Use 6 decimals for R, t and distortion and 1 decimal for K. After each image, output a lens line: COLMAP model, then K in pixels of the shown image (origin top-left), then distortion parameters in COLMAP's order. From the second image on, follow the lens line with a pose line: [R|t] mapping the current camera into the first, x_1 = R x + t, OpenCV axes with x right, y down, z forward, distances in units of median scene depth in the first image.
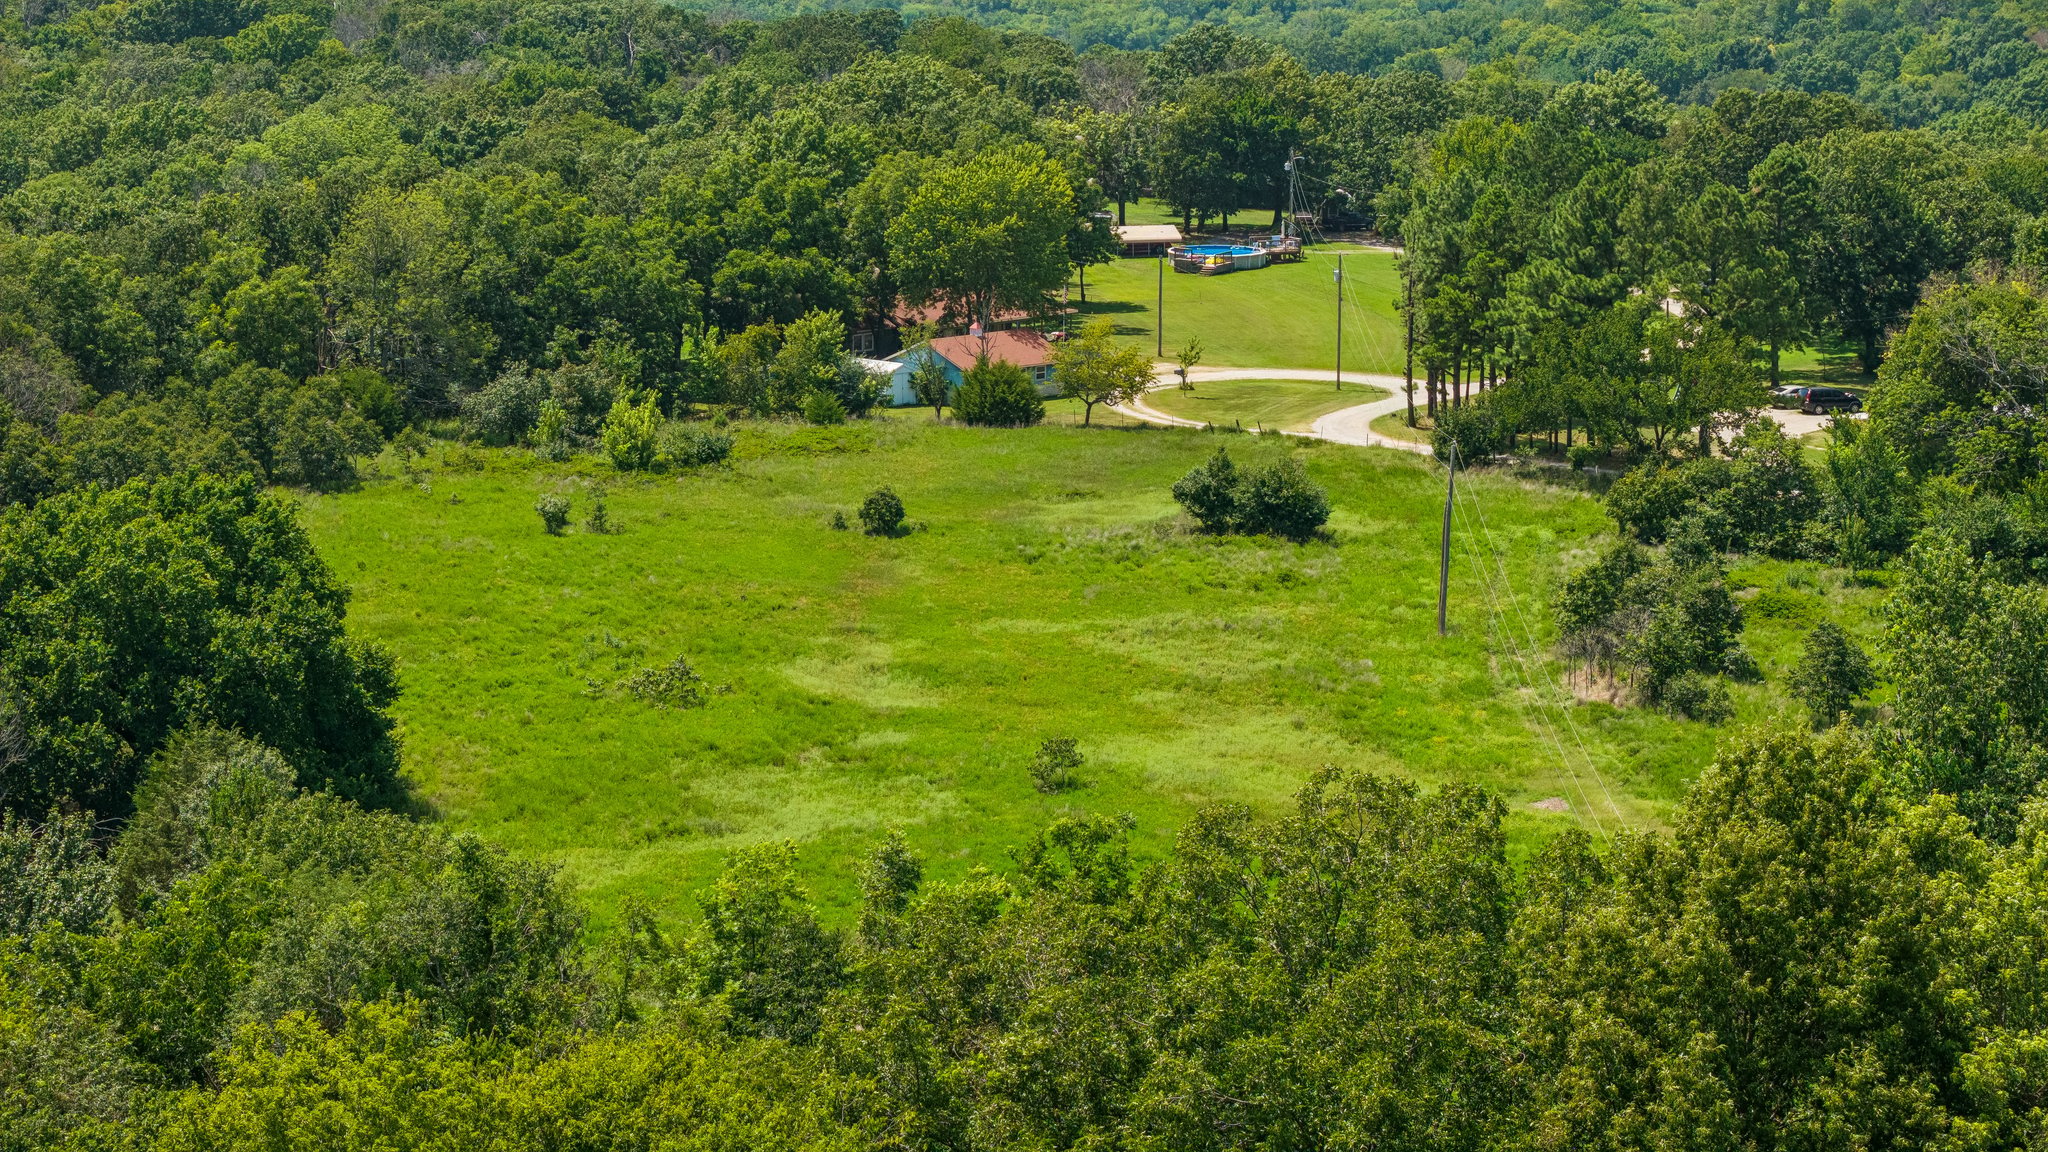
lens RADIAL K [[4106.3, 0, 1024.0], [0, 4106.3, 576.0], [0, 0, 1]] dist [-0.001584, 0.005300]
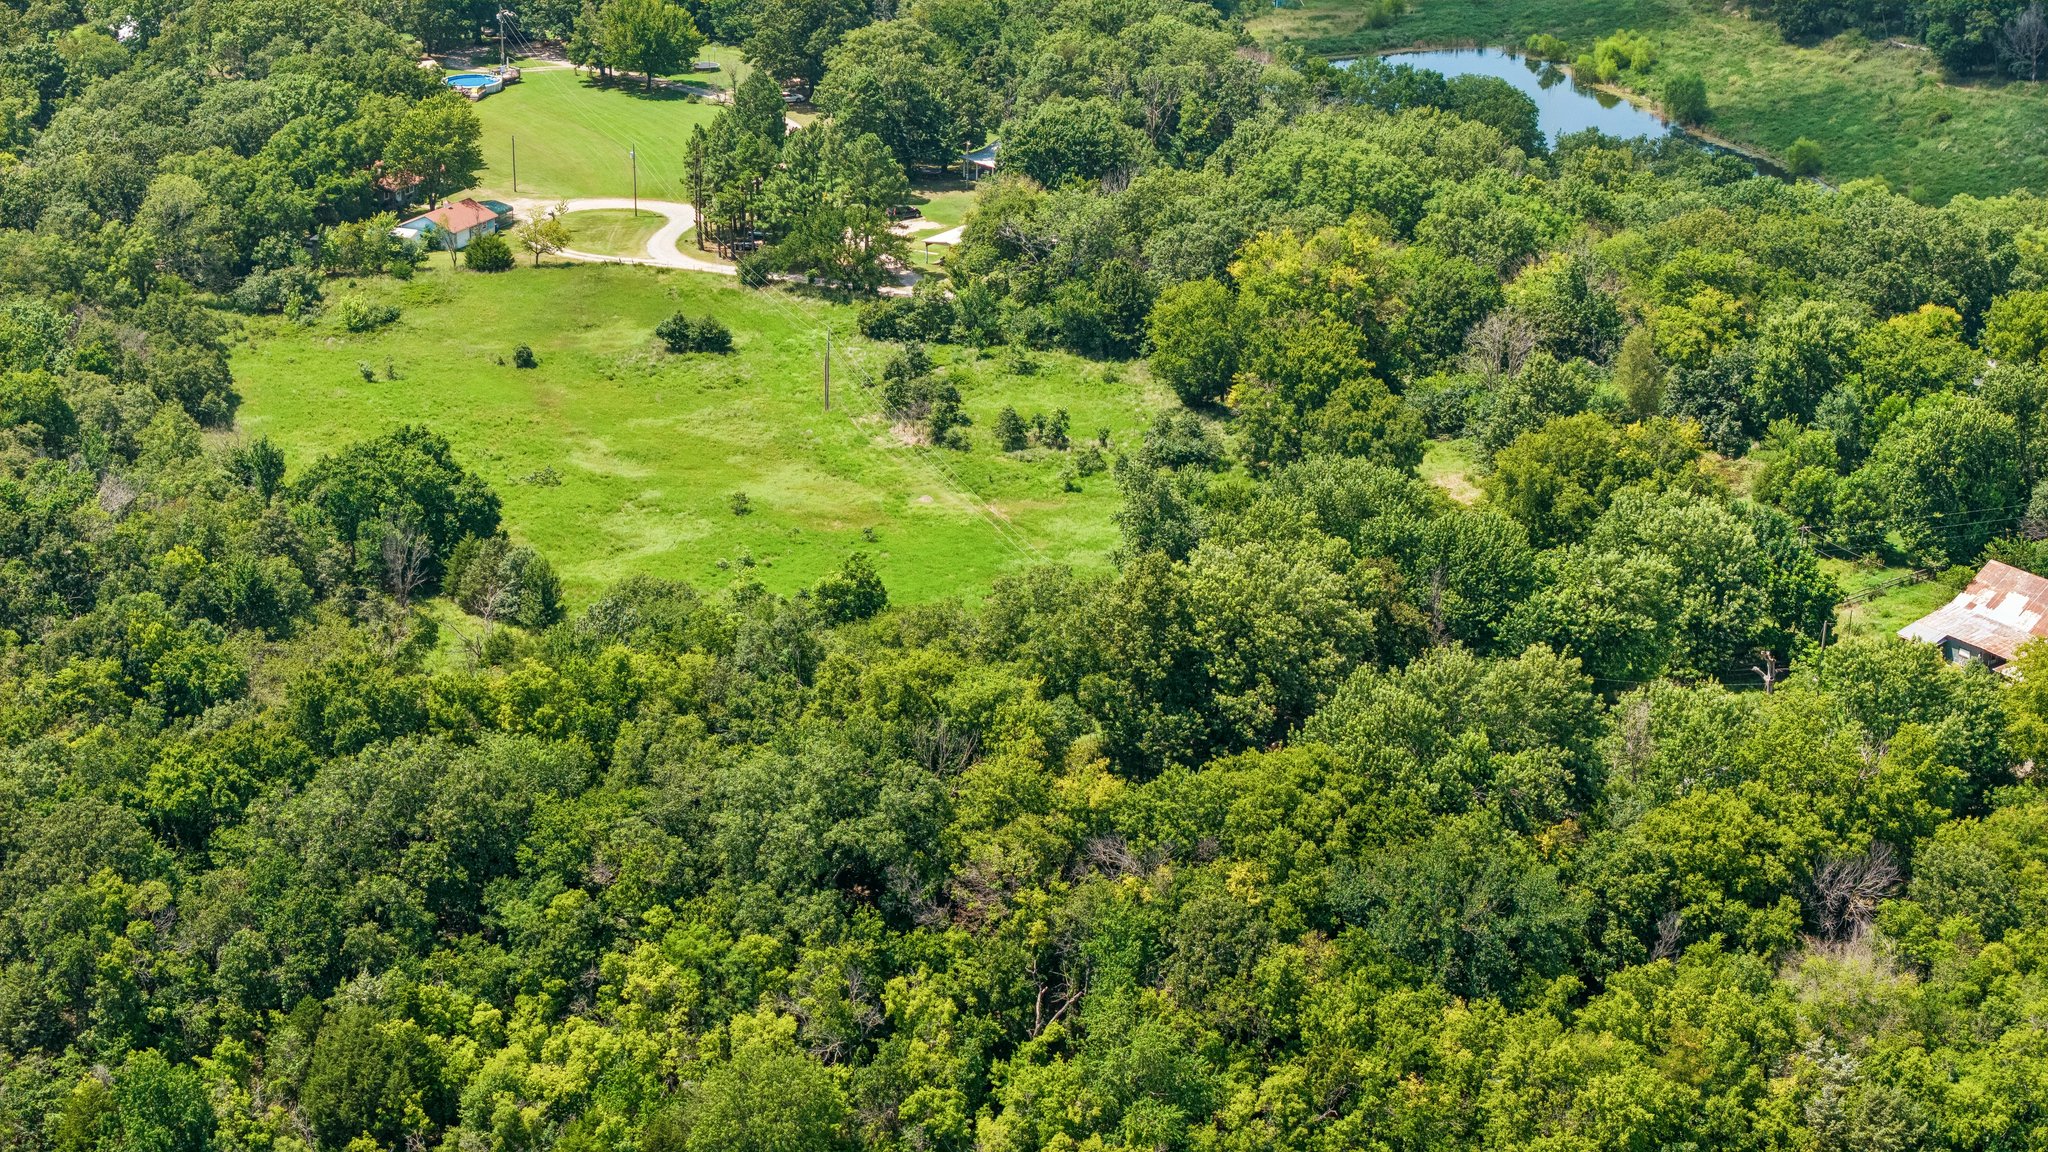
lens RADIAL K [[4106.3, 0, 1024.0], [0, 4106.3, 576.0], [0, 0, 1]] dist [-0.001584, 0.005300]
pose [[0.948523, -0.108722, 0.297463, -0.379745], [0.063742, 0.985546, 0.156959, -0.192965], [-0.310228, -0.129919, 0.941743, -0.945312]]
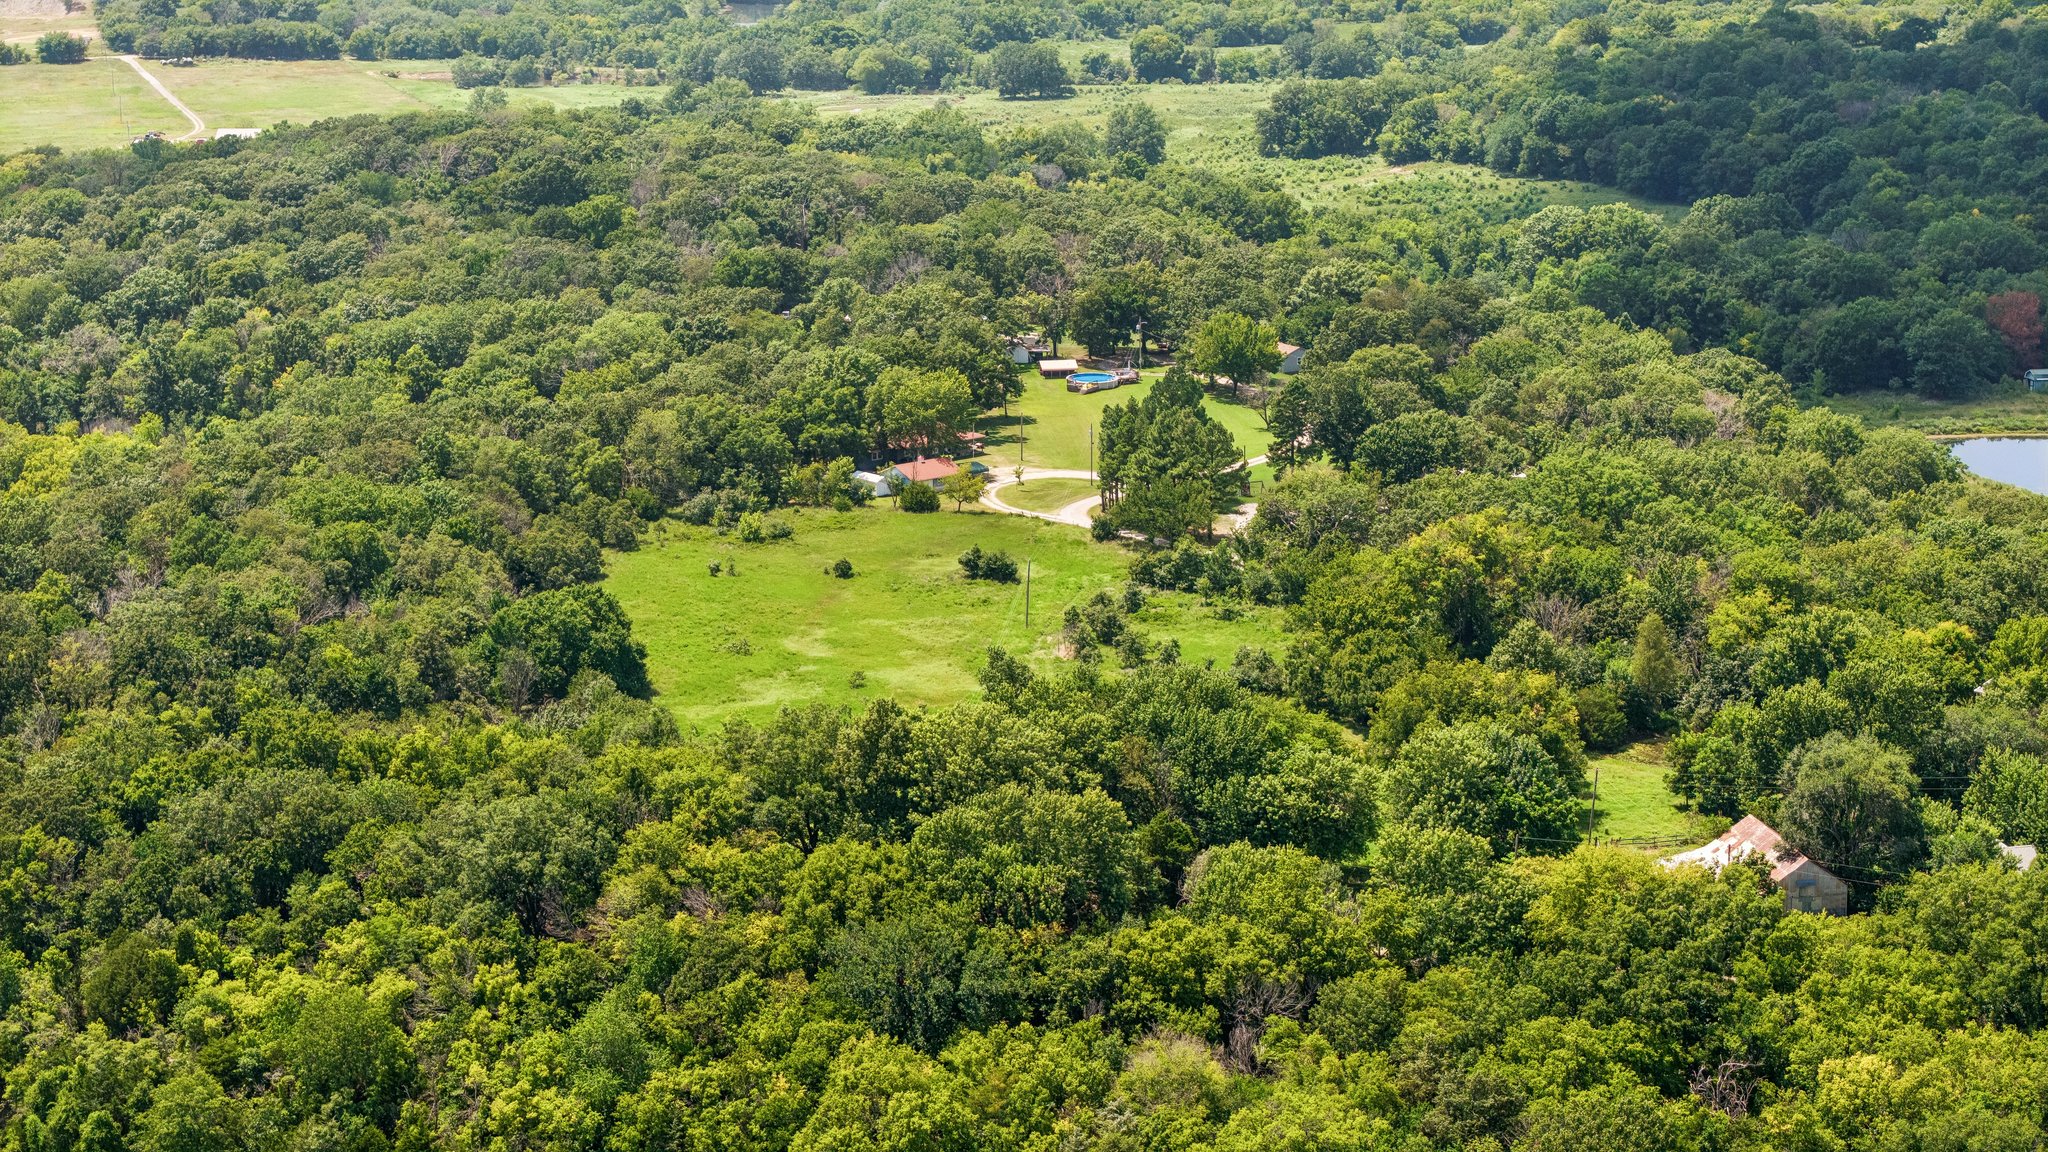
lens RADIAL K [[4106.3, 0, 1024.0], [0, 4106.3, 576.0], [0, 0, 1]] dist [-0.001584, 0.005300]
pose [[0.997380, 0.010086, -0.071631, 0.230650], [-0.006750, 0.998888, 0.046659, -0.115494], [0.072022, -0.046053, 0.996339, -1.352299]]
